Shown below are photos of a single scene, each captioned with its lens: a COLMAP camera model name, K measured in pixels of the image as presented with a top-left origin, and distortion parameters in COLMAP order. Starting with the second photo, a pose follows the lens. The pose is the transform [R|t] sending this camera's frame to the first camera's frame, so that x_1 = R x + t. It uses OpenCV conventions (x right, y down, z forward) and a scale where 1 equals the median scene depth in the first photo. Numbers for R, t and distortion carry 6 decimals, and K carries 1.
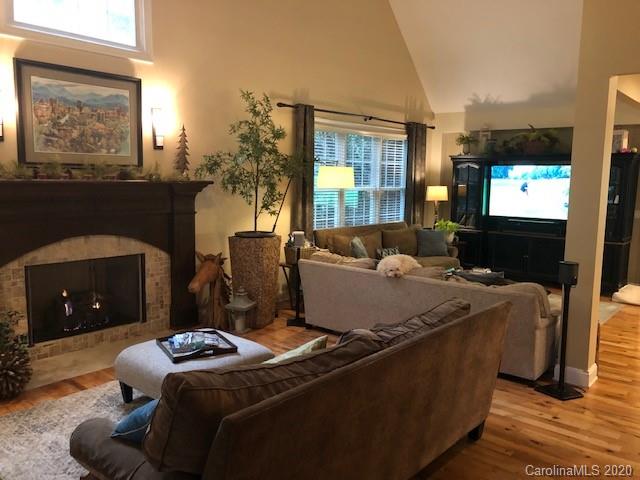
lens RADIAL K [[512.6, 0, 318.4], [0, 512.6, 233.9], [0, 0, 1]] dist [0.003616, -0.002897]
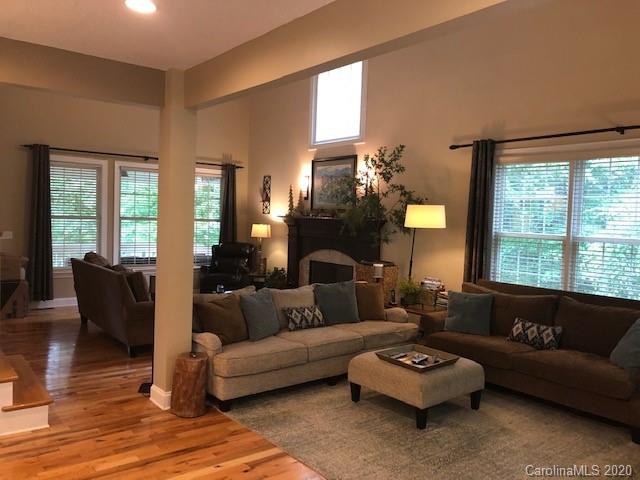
lens RADIAL K [[512.6, 0, 318.4], [0, 512.6, 233.9], [0, 0, 1]] dist [0.003616, -0.002897]
pose [[-0.181988, 0.004799, -0.983289, 1.329800], [-0.157068, 0.987006, 0.033887, -0.106595], [0.970675, 0.160610, -0.178869, 1.313493]]
